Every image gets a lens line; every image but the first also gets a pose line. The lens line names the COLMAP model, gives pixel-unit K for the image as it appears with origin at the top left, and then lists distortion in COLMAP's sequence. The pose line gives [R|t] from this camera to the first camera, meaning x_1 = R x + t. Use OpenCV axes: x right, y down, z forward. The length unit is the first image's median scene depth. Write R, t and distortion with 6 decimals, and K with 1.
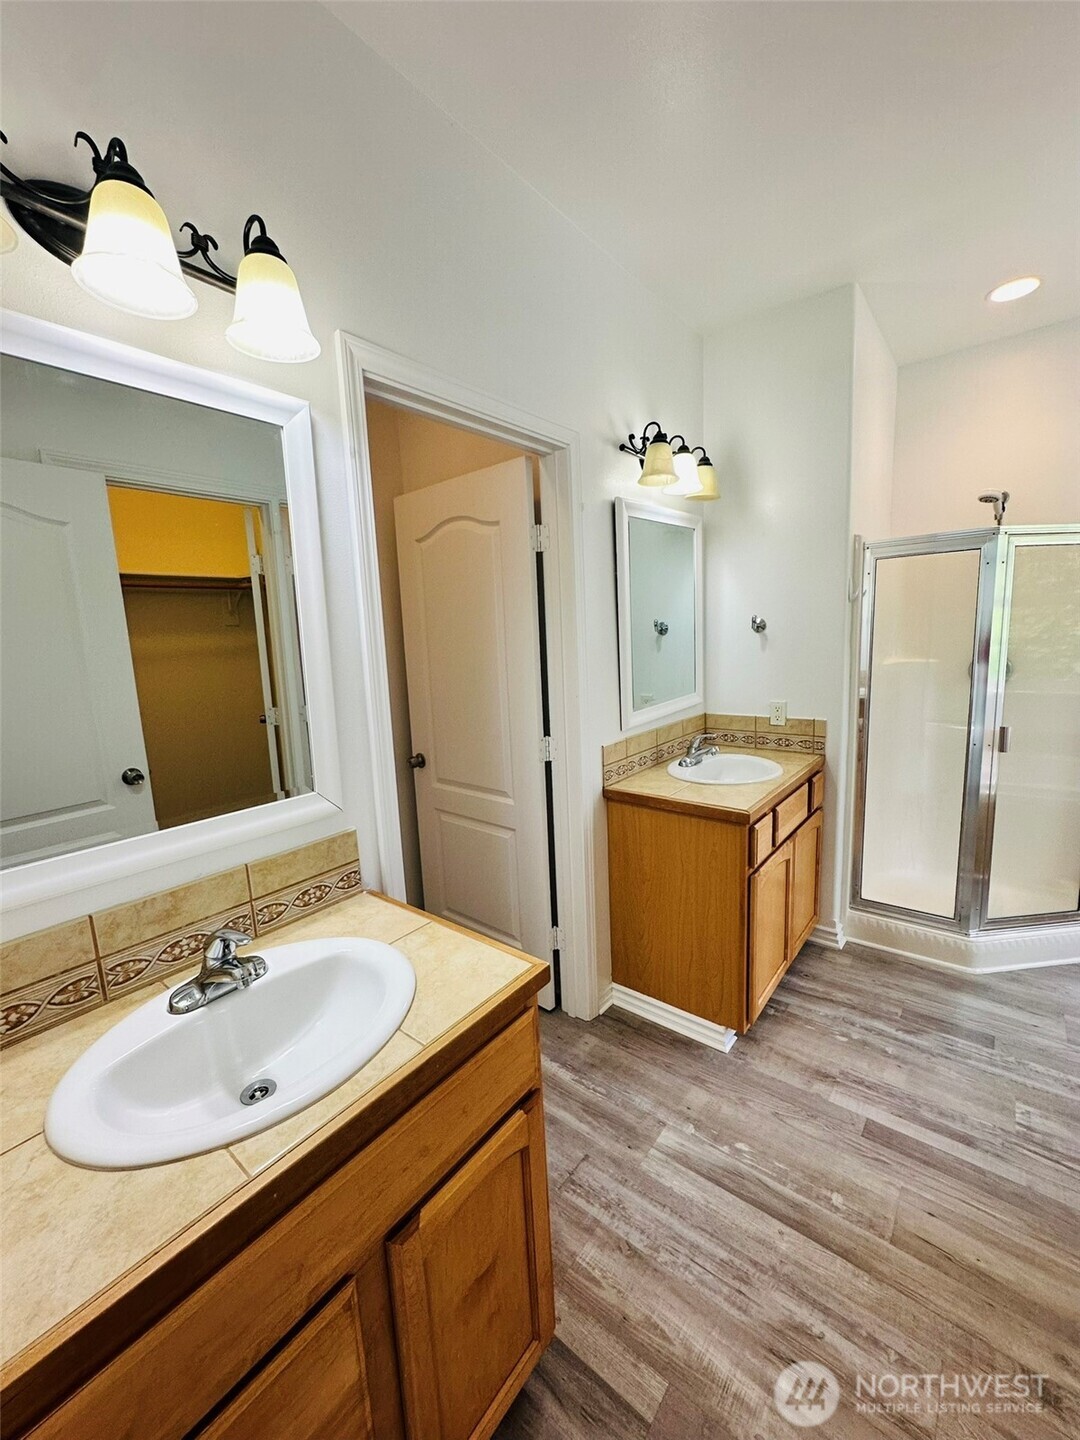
lens RADIAL K [[573.5, 0, 537.4], [0, 573.5, 723.9], [0, 0, 1]] dist [-0.002134, 0.000380]
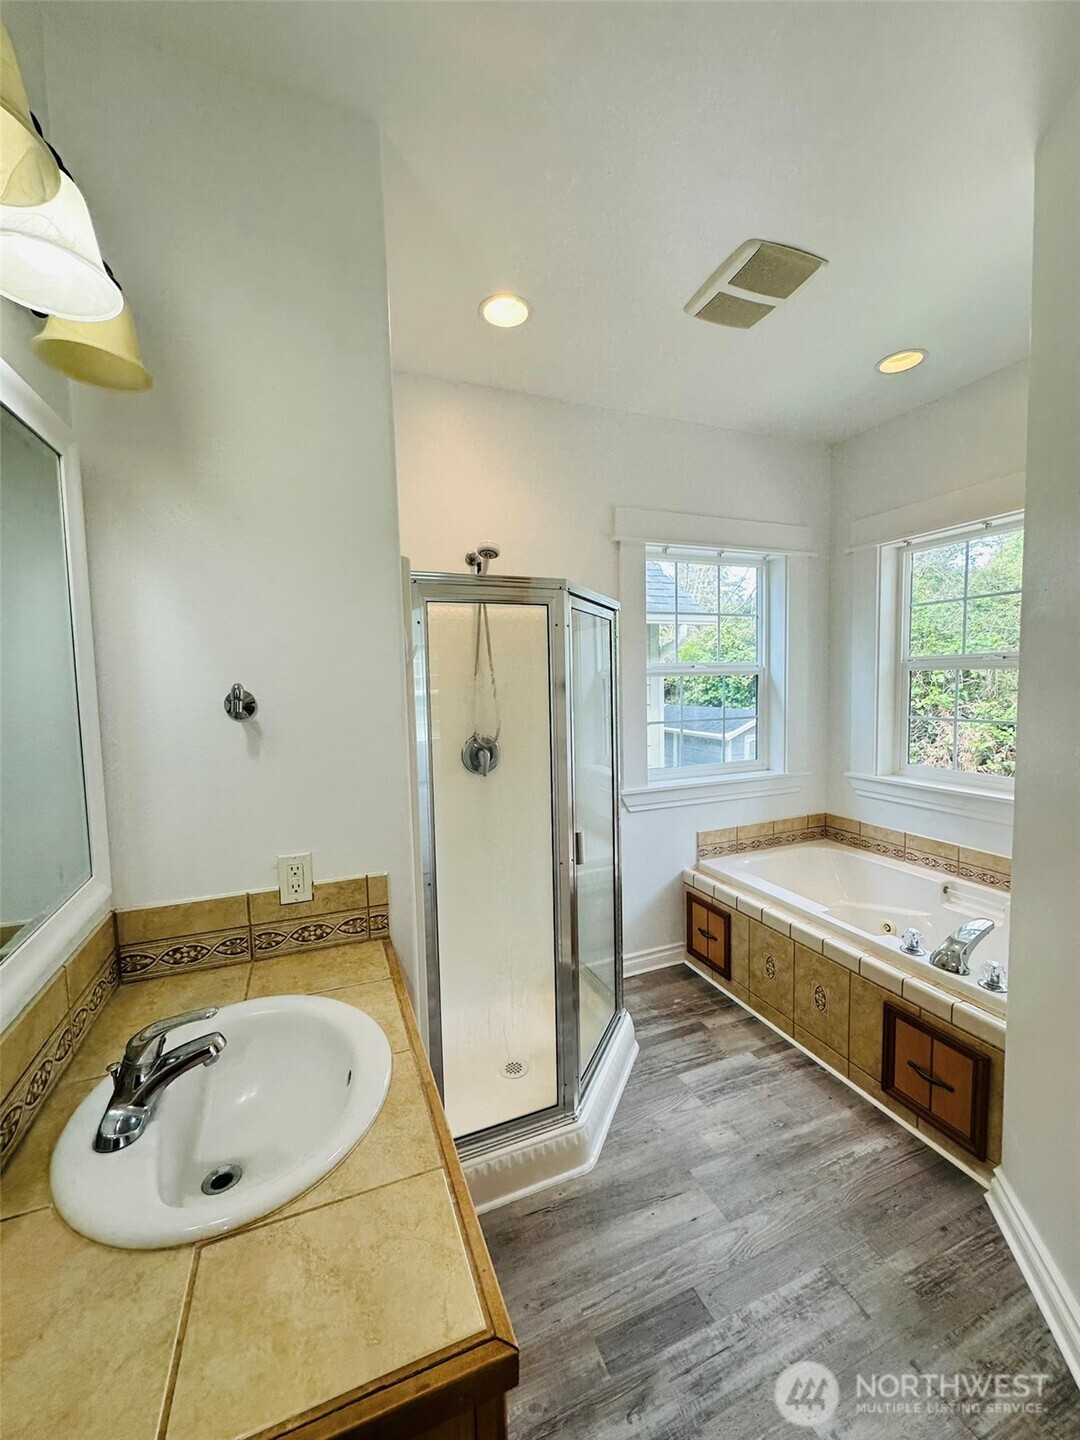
lens RADIAL K [[575.3, 0, 540.0], [0, 575.3, 720.0], [0, 0, 1]] dist [-0.002338, -0.000271]
pose [[0.482981, -0.028186, 0.875177, 0.131313], [0.137319, 0.989553, -0.043912, -0.154214], [-0.864796, 0.141387, 0.481806, 0.826459]]
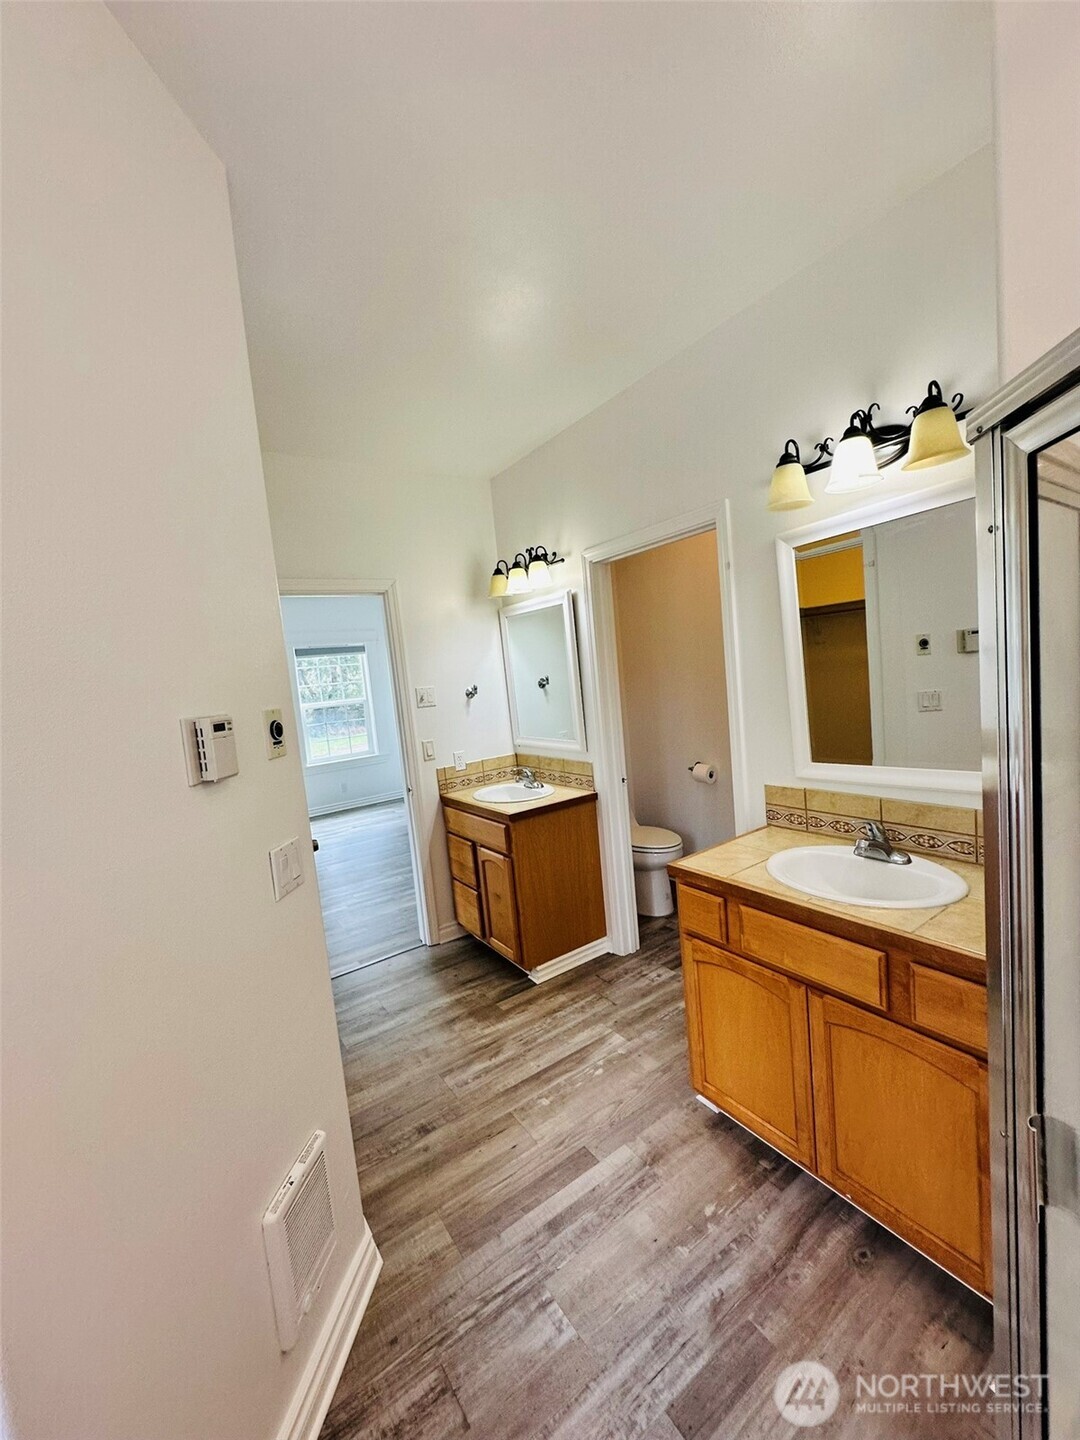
lens RADIAL K [[571.2, 0, 544.0], [0, 571.2, 728.9], [0, 0, 1]] dist [-0.004152, 0.000203]
pose [[-0.274866, 0.169014, -0.946511, 1.415258], [-0.044080, 0.981178, 0.188005, -0.279385], [0.960472, 0.093399, -0.262242, 1.066159]]
